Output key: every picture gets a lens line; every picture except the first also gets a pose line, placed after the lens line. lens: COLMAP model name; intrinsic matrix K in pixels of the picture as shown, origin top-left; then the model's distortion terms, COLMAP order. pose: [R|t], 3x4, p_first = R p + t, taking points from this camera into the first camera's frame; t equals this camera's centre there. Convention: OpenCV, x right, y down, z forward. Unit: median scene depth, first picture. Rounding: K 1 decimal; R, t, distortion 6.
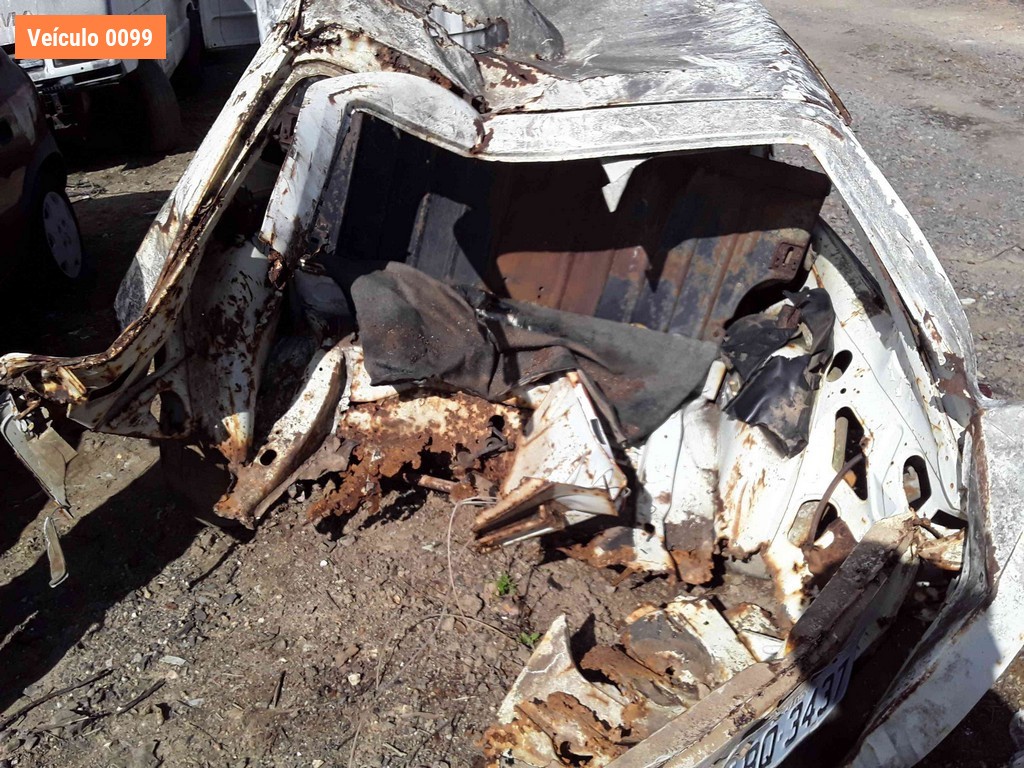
lens RADIAL K [[951.9, 0, 512.0], [0, 951.9, 384.0], [0, 0, 1]] dist [0.096348, -0.194687]
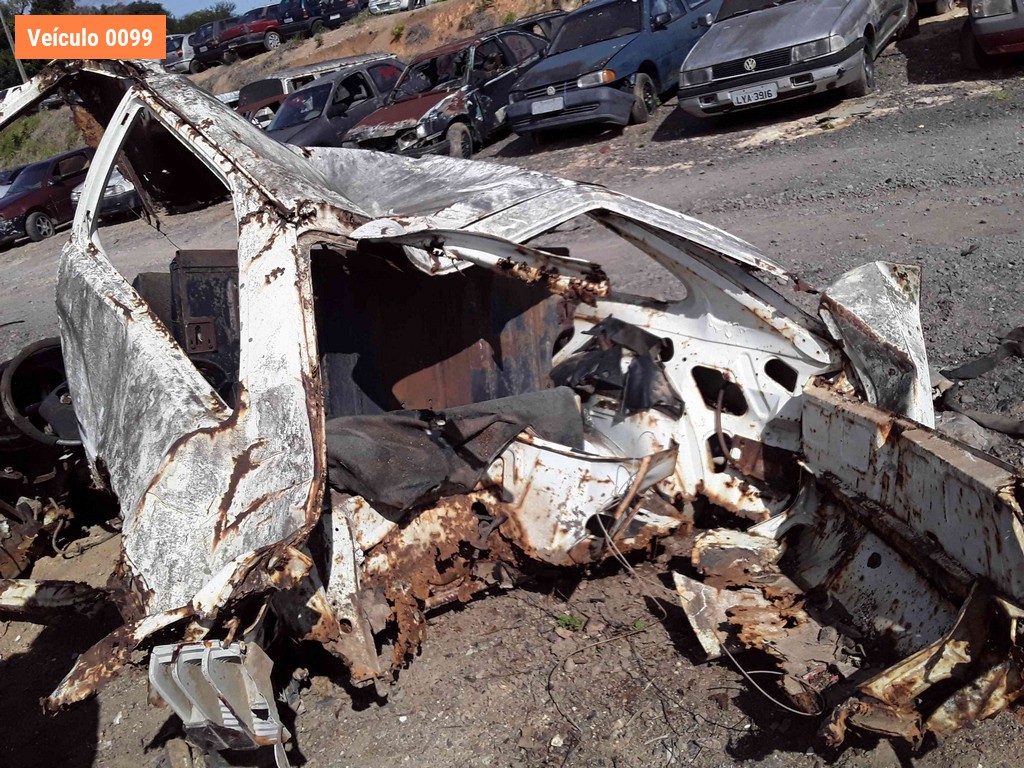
lens RADIAL K [[951.9, 0, 512.0], [0, 951.9, 384.0], [0, 0, 1]] dist [0.096348, -0.194687]
pose [[0.703598, -0.343426, 0.622100, -0.691322], [0.490270, 0.868325, -0.075145, 0.019060], [-0.514378, 0.357869, 0.779323, 0.053811]]
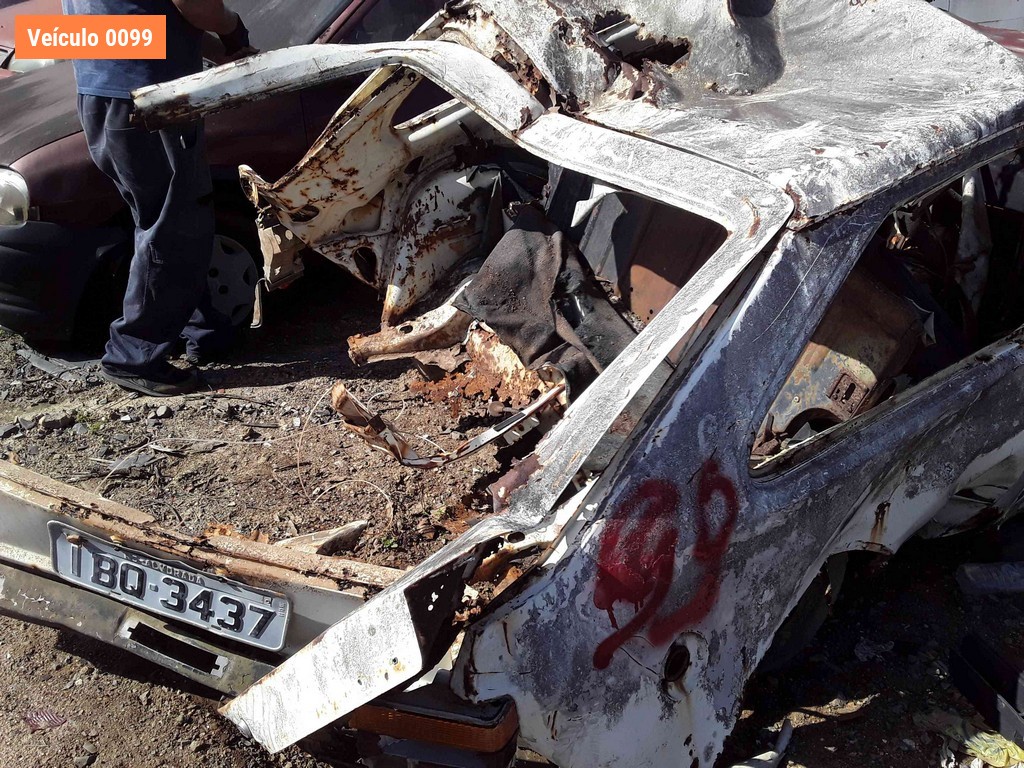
lens RADIAL K [[951.9, 0, 512.0], [0, 951.9, 384.0], [0, 0, 1]] dist [0.096348, -0.194687]
pose [[0.518142, 0.449563, -0.727614, 0.812696], [-0.454029, 0.865531, 0.211457, -0.203274], [0.724835, 0.220793, 0.652583, 0.298163]]
